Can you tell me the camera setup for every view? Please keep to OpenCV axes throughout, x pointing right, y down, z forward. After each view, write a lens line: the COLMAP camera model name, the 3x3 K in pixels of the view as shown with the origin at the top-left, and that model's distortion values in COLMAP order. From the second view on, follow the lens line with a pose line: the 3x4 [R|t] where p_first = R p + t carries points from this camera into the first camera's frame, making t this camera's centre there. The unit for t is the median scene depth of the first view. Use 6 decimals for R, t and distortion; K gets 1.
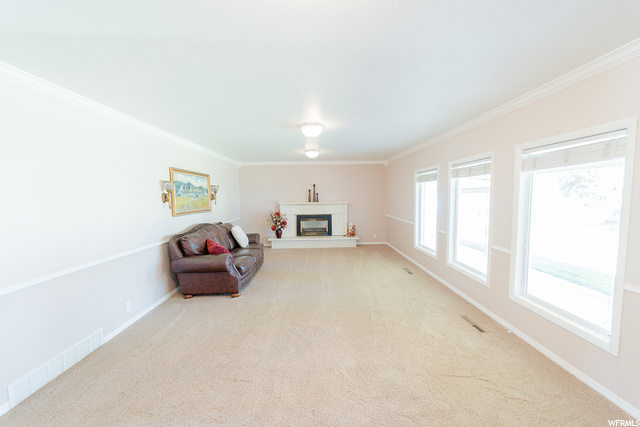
lens RADIAL K [[255.3, 0, 320.0], [0, 255.3, 213.5], [0, 0, 1]] dist [-0.000839, 0.000182]
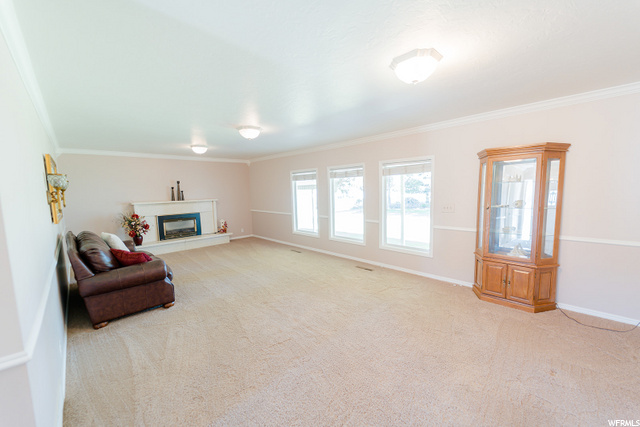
lens RADIAL K [[255.3, 0, 320.0], [0, 255.3, 213.5], [0, 0, 1]] dist [-0.000839, 0.000182]
pose [[0.738004, -0.070625, 0.671090, -0.348674], [0.065027, 0.997323, 0.033446, 0.004594], [-0.671656, 0.018955, 0.740621, -0.012700]]
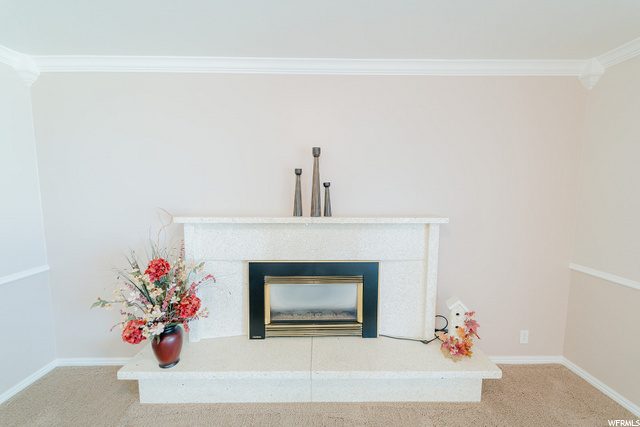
lens RADIAL K [[255.3, 0, 320.0], [0, 255.3, 213.5], [0, 0, 1]] dist [-0.000839, 0.000182]
pose [[0.999769, 0.017391, -0.012612, -0.019027], [-0.016981, 0.999344, 0.031976, -0.074129], [0.013160, -0.031754, 0.999409, 0.967659]]
